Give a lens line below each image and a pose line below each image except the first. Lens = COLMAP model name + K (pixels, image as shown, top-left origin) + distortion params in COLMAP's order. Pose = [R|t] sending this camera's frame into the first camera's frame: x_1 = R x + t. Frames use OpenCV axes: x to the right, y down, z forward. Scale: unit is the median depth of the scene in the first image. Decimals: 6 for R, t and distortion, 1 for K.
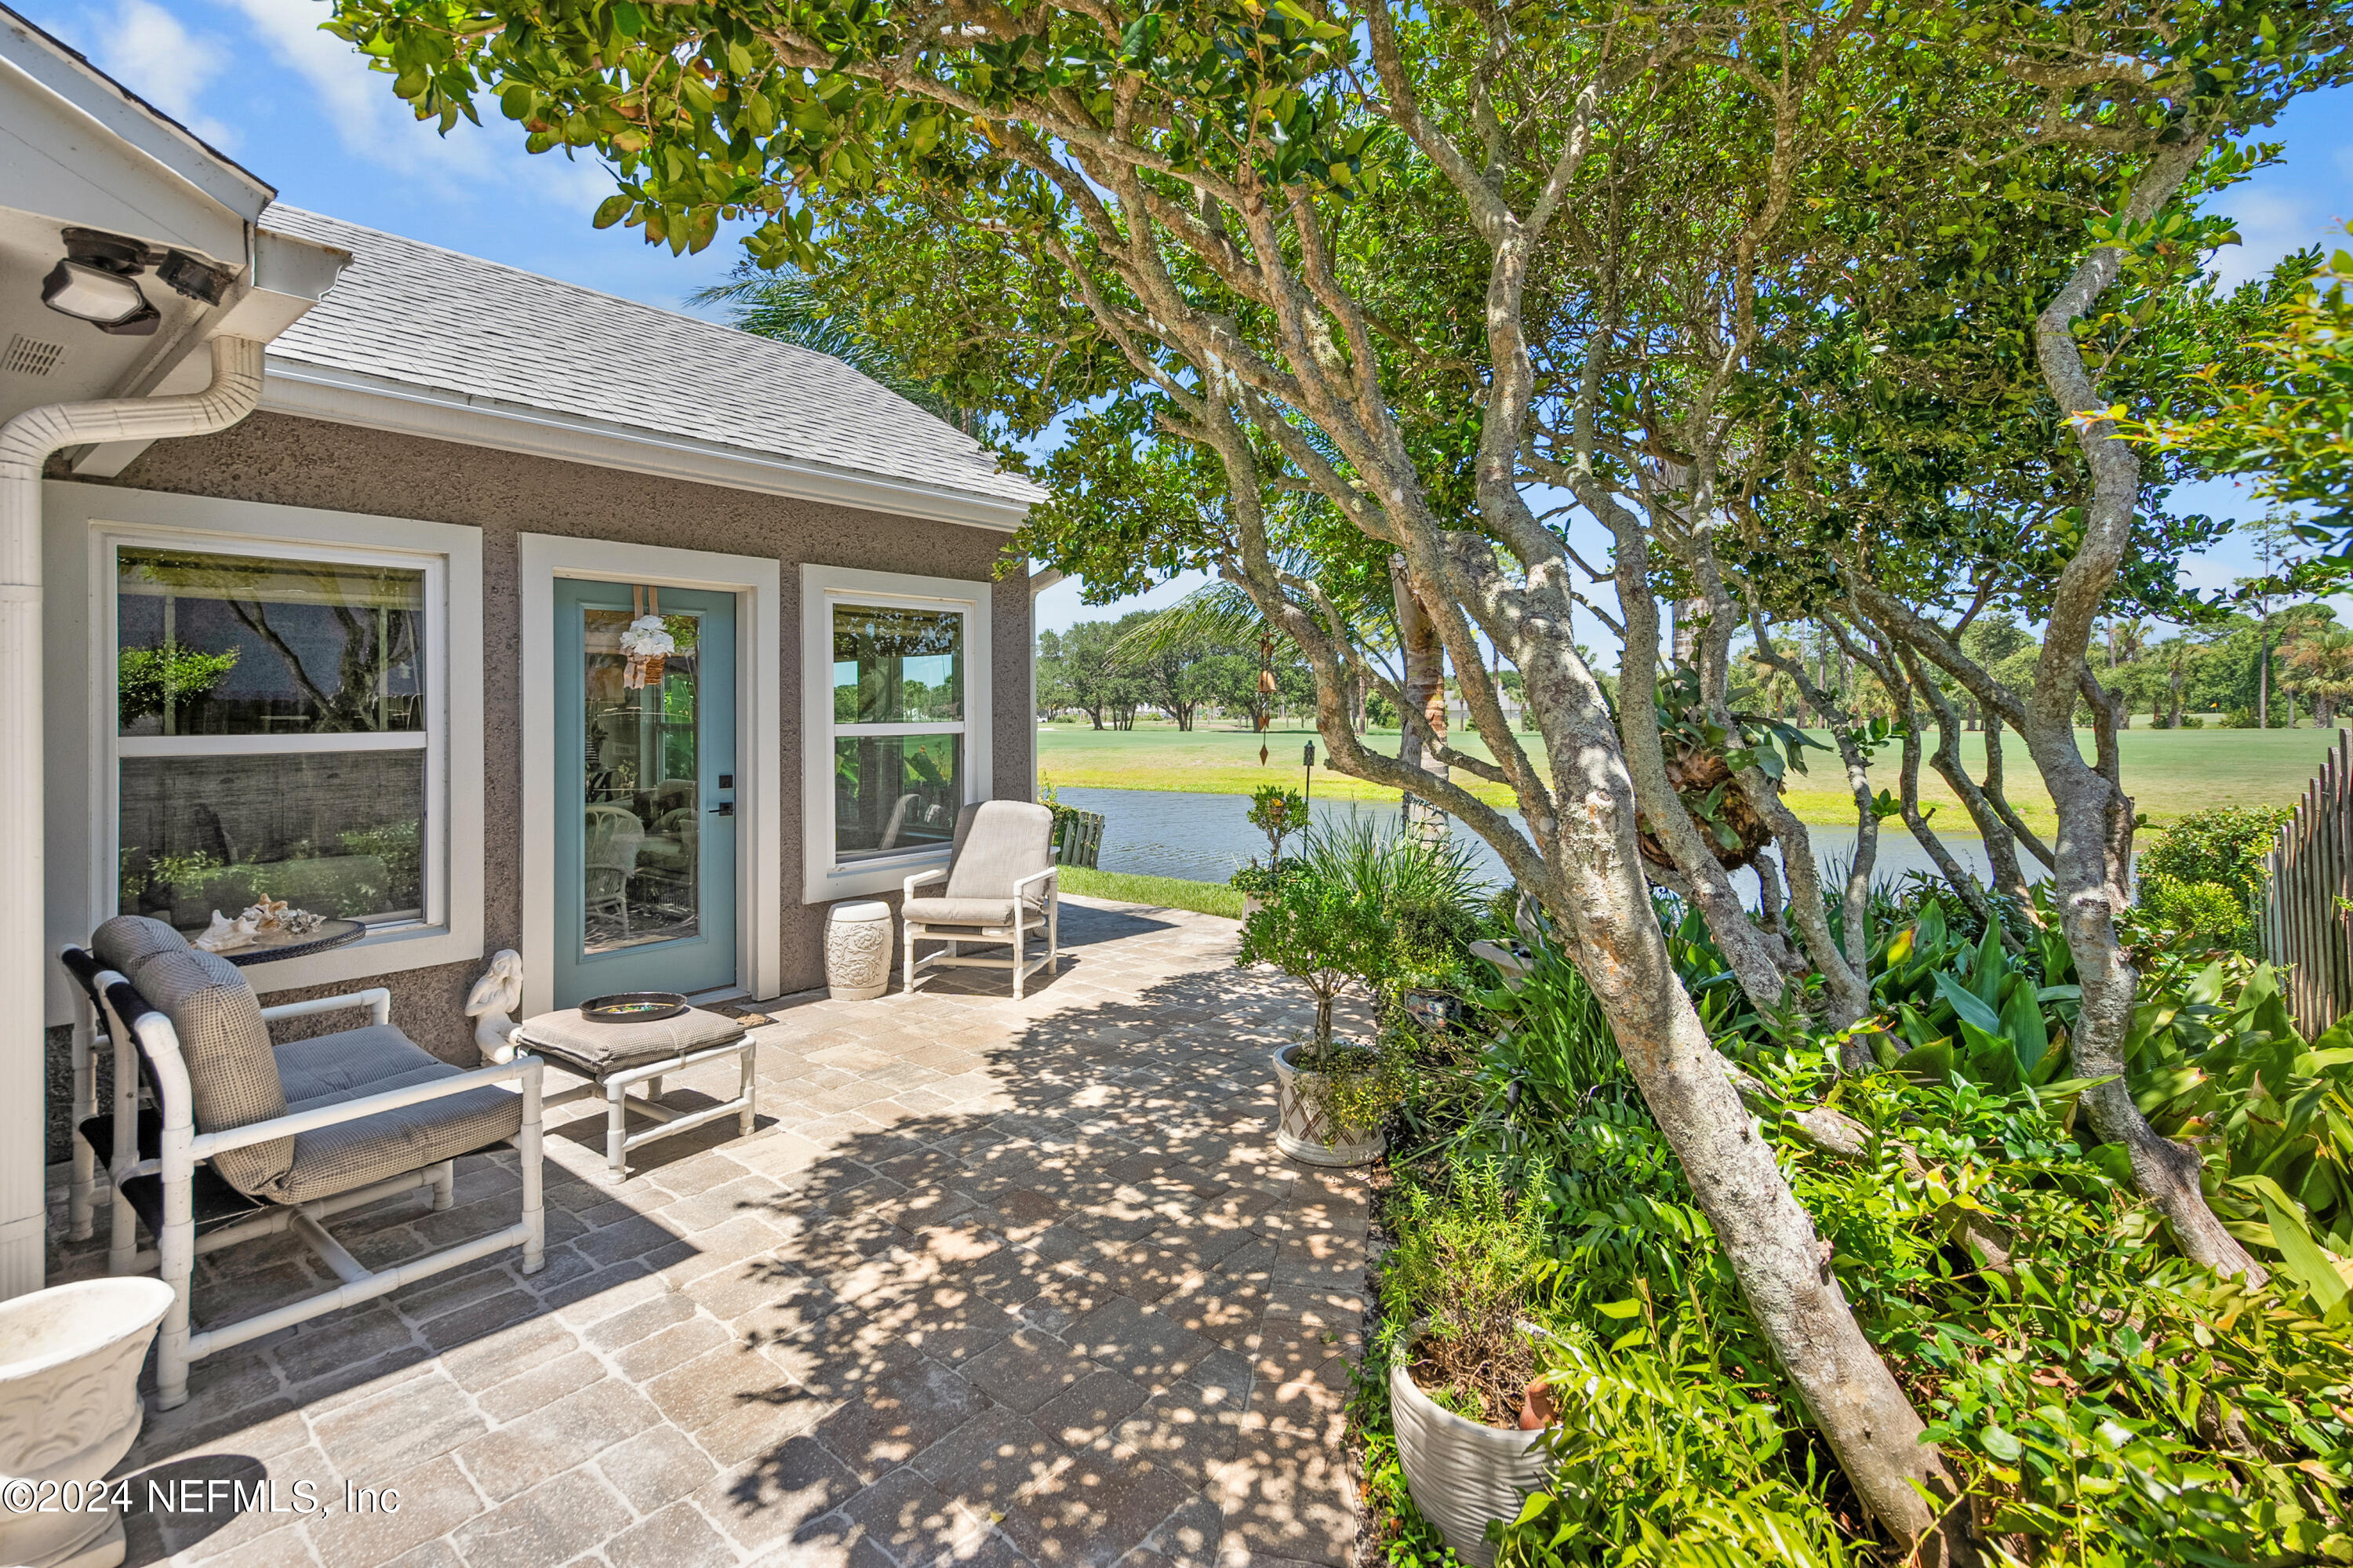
lens RADIAL K [[1080.0, 0, 1175.3], [0, 1080.0, 727.2], [0, 0, 1]] dist [0.021056, -0.000368]
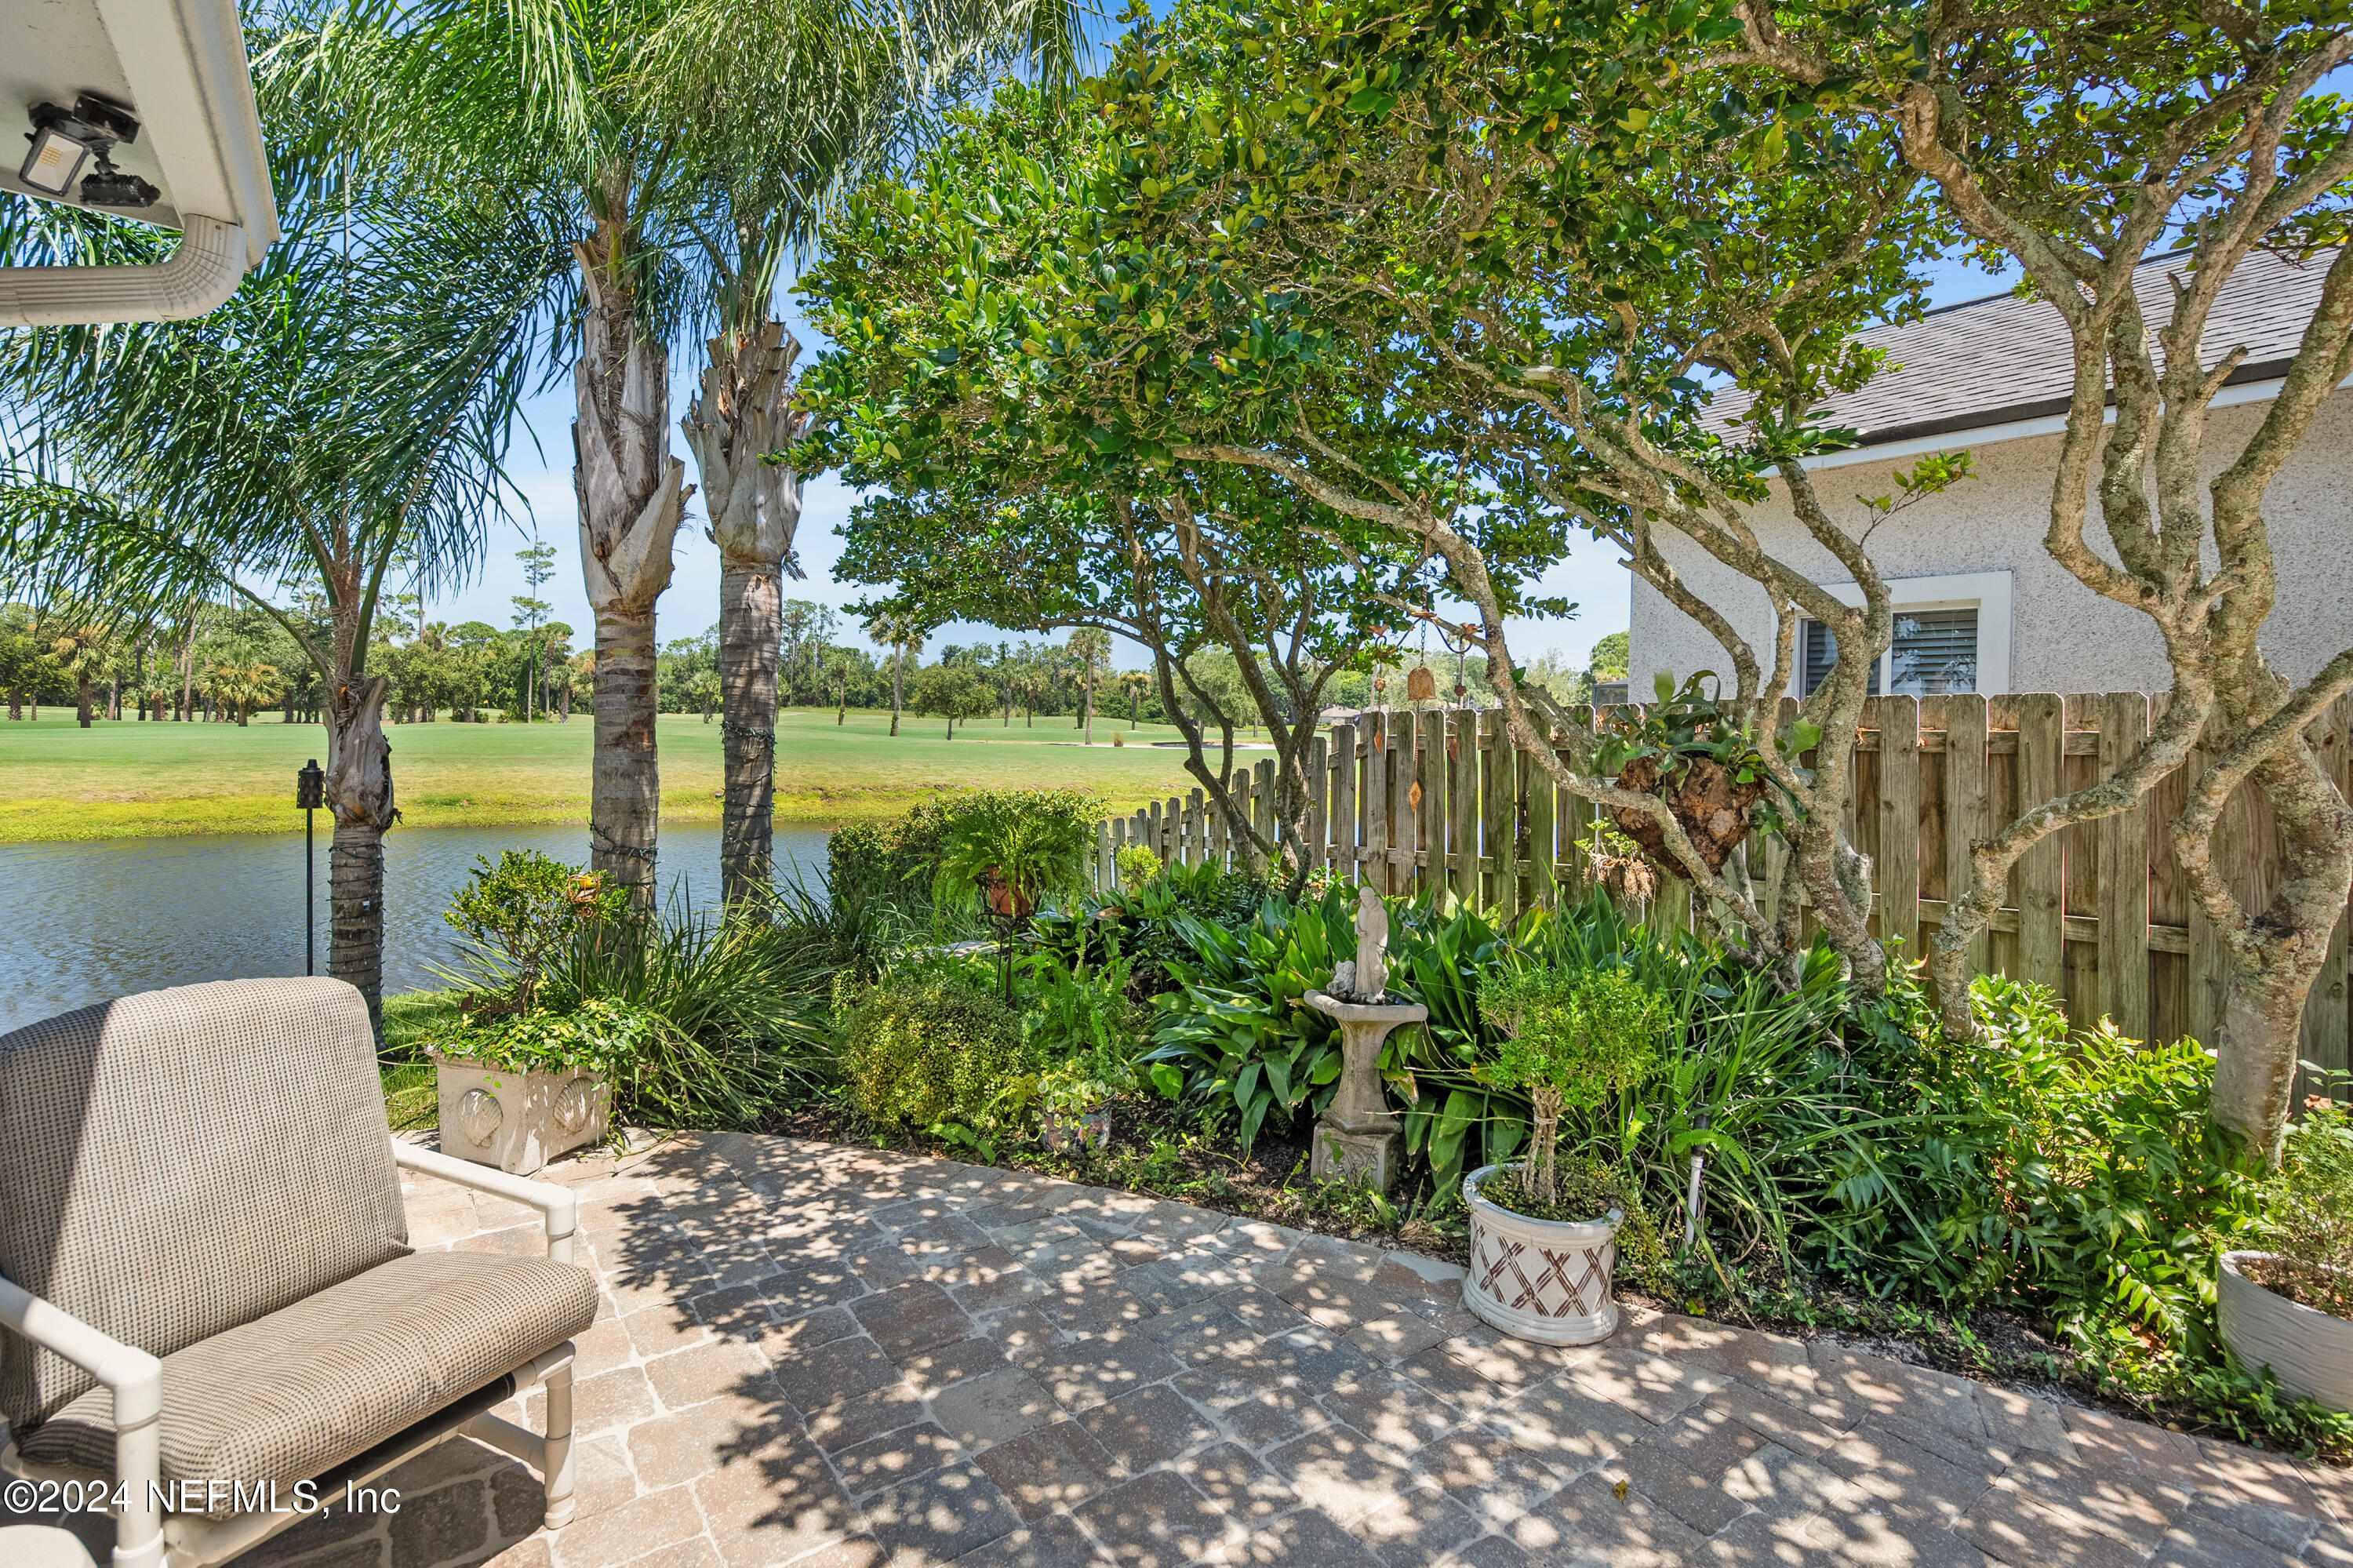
lens RADIAL K [[1080.0, 0, 1175.3], [0, 1080.0, 727.2], [0, 0, 1]] dist [0.021056, -0.000368]
pose [[0.225716, 0.001257, 0.974192, -0.510499], [-0.008997, 0.999959, 0.000794, -0.022810], [-0.974152, -0.008944, 0.225718, 0.829161]]
